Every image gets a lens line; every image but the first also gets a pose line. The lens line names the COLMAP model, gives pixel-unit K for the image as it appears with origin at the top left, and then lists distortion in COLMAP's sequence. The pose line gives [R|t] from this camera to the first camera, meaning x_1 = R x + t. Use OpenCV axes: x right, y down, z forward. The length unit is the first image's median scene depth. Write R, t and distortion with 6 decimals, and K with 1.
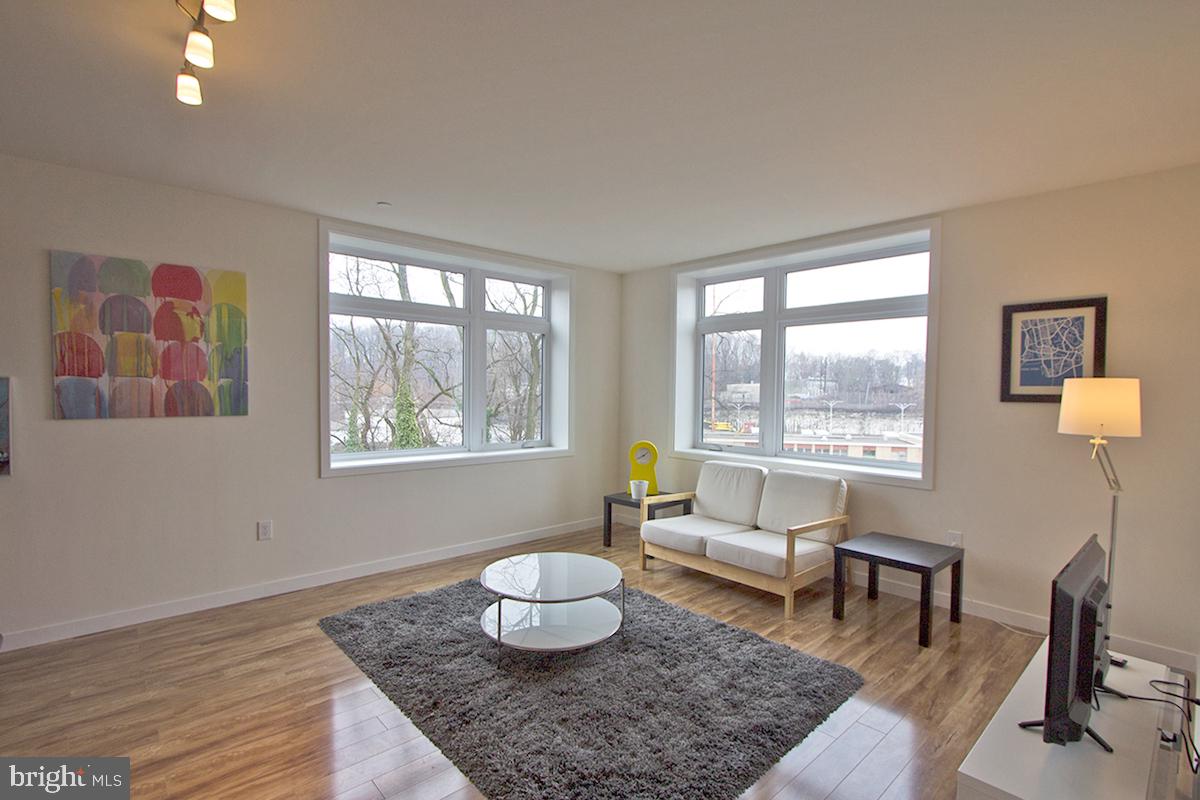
lens RADIAL K [[552.9, 0, 599.6], [0, 552.9, 411.3], [0, 0, 1]] dist [-0.023625, 0.000031]
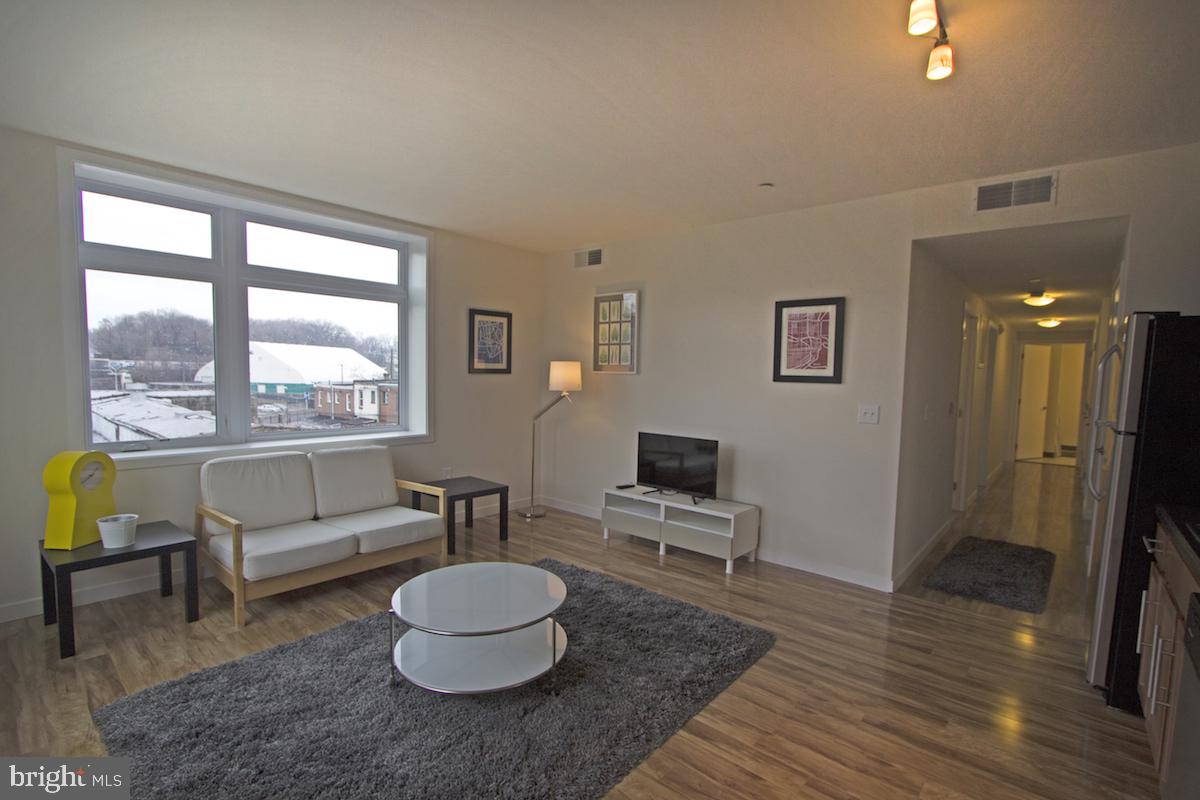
lens RADIAL K [[552.9, 0, 599.6], [0, 552.9, 411.3], [0, 0, 1]] dist [-0.023625, 0.000031]
pose [[-0.102210, -0.086371, 0.991006, -0.707103], [0.014473, 0.995989, 0.088298, -0.037482], [-0.994658, 0.023368, -0.100550, 0.709865]]
